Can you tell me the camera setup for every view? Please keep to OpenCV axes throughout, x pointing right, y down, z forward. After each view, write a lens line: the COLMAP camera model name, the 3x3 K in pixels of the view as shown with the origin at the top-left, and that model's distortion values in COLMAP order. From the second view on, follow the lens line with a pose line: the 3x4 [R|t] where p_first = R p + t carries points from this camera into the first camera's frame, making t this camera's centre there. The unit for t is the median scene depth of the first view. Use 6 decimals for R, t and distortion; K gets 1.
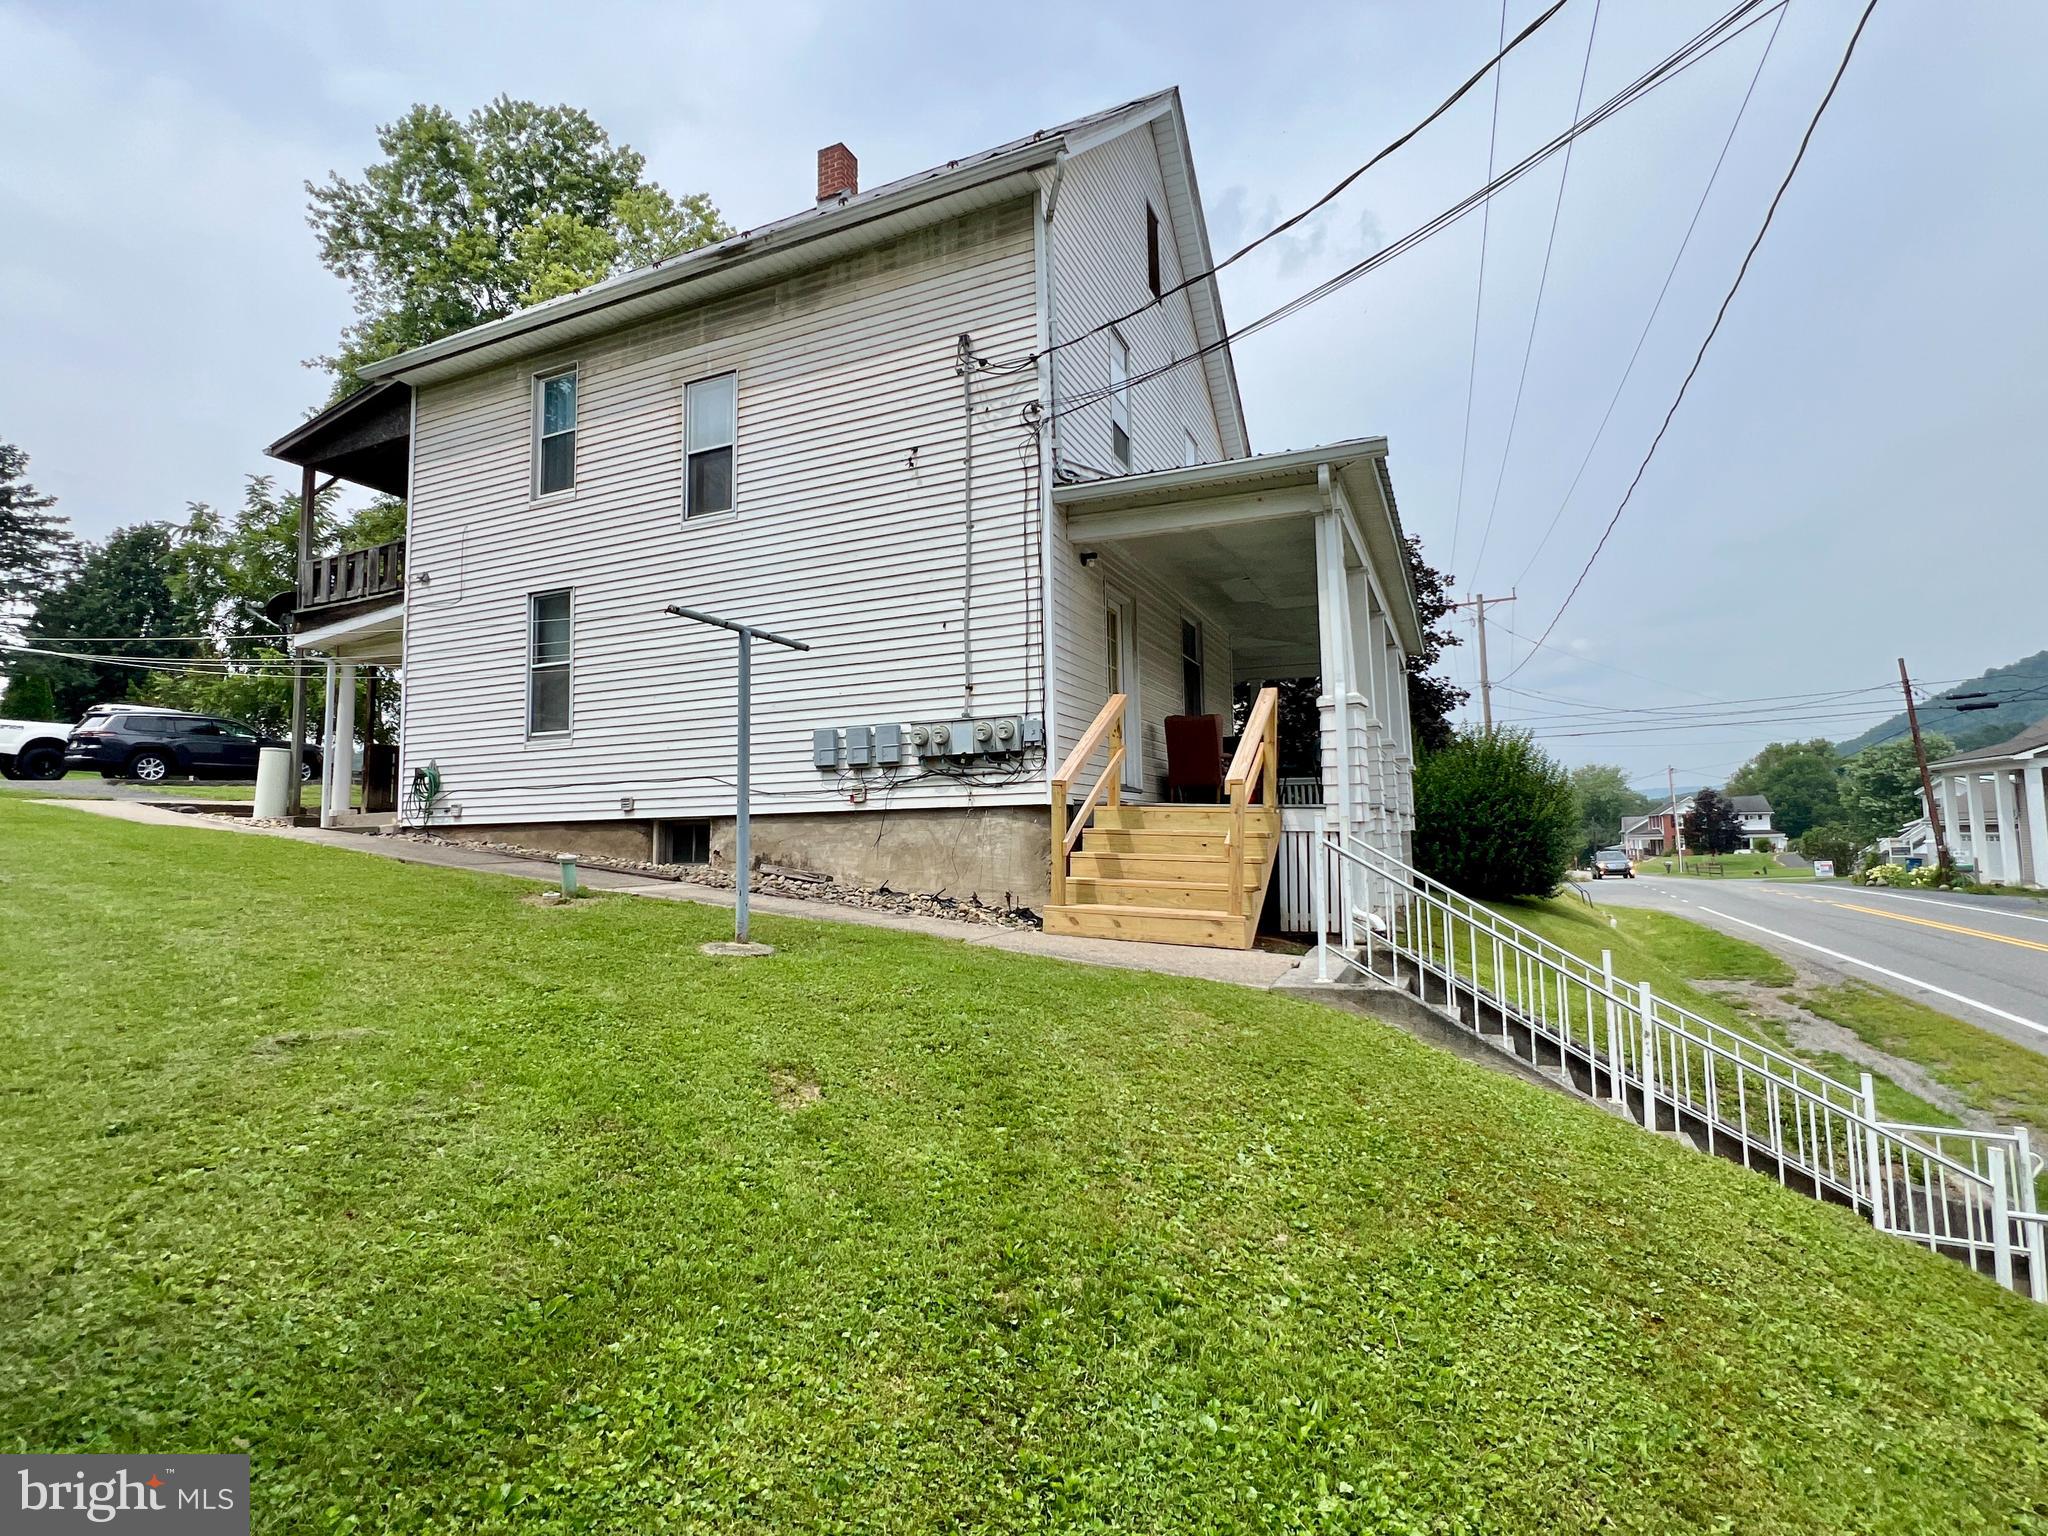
lens RADIAL K [[977.7, 0, 1025.3], [0, 977.7, 755.0], [0, 0, 1]] dist [0.002408, -0.000154]
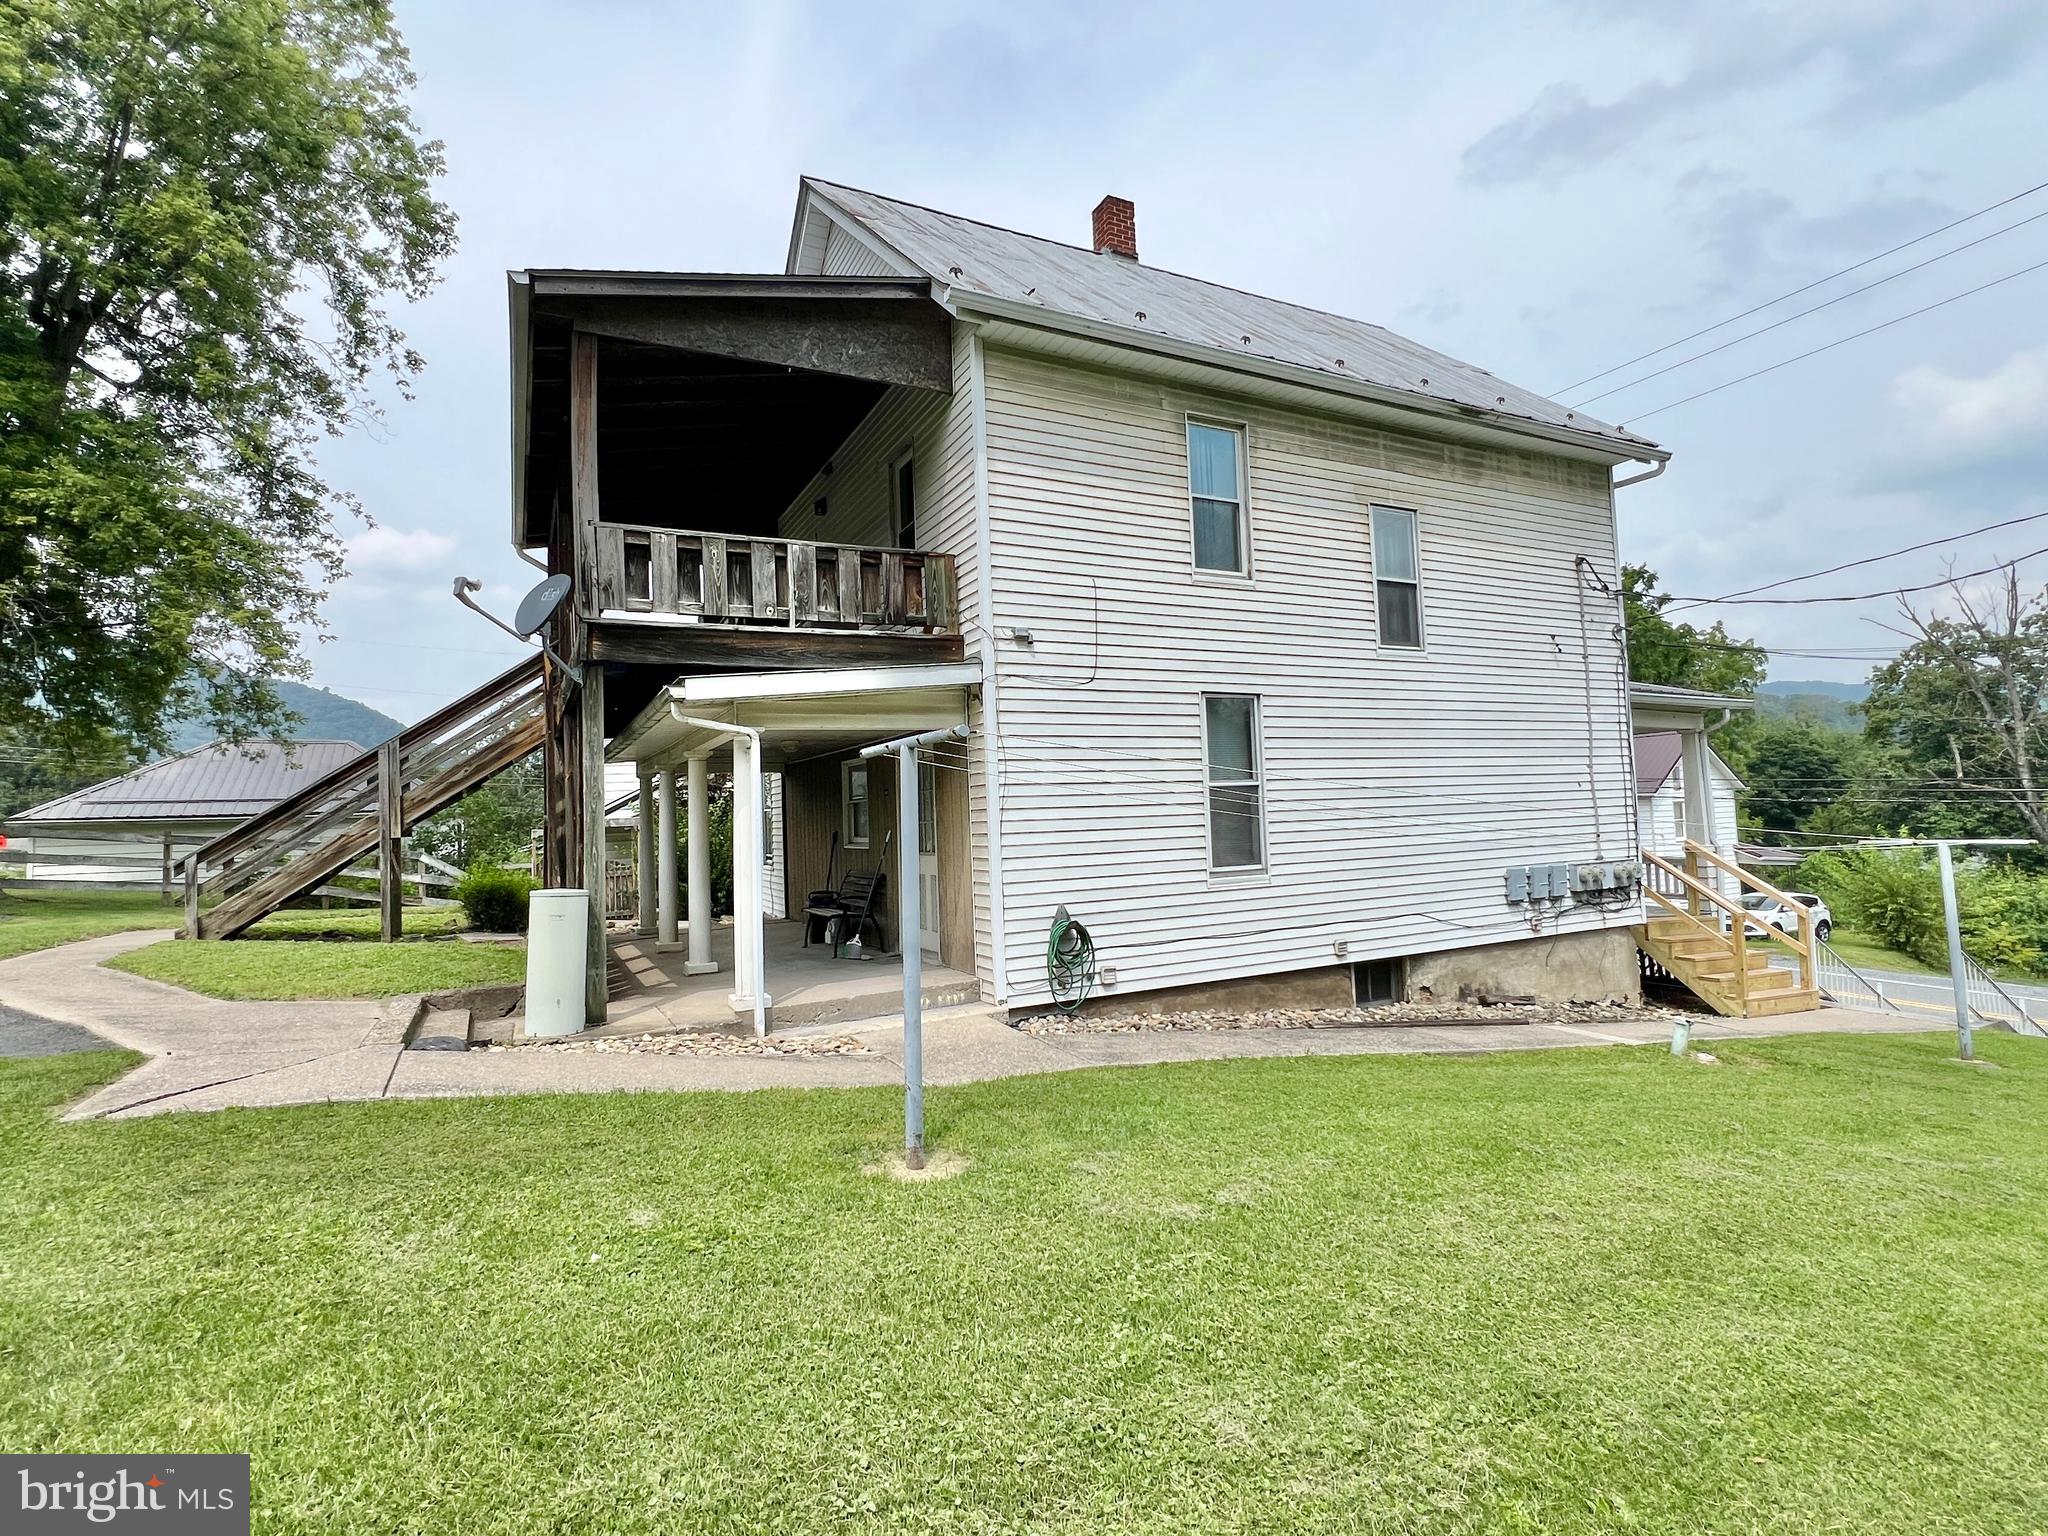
lens RADIAL K [[977.7, 0, 1020.1], [0, 977.7, 772.8], [0, 0, 1]] dist [0.002408, -0.000154]
pose [[0.632286, 0.033753, 0.774000, -1.316352], [-0.039554, 0.999154, -0.011259, -0.091555], [-0.773725, -0.023495, 0.633086, 0.660292]]
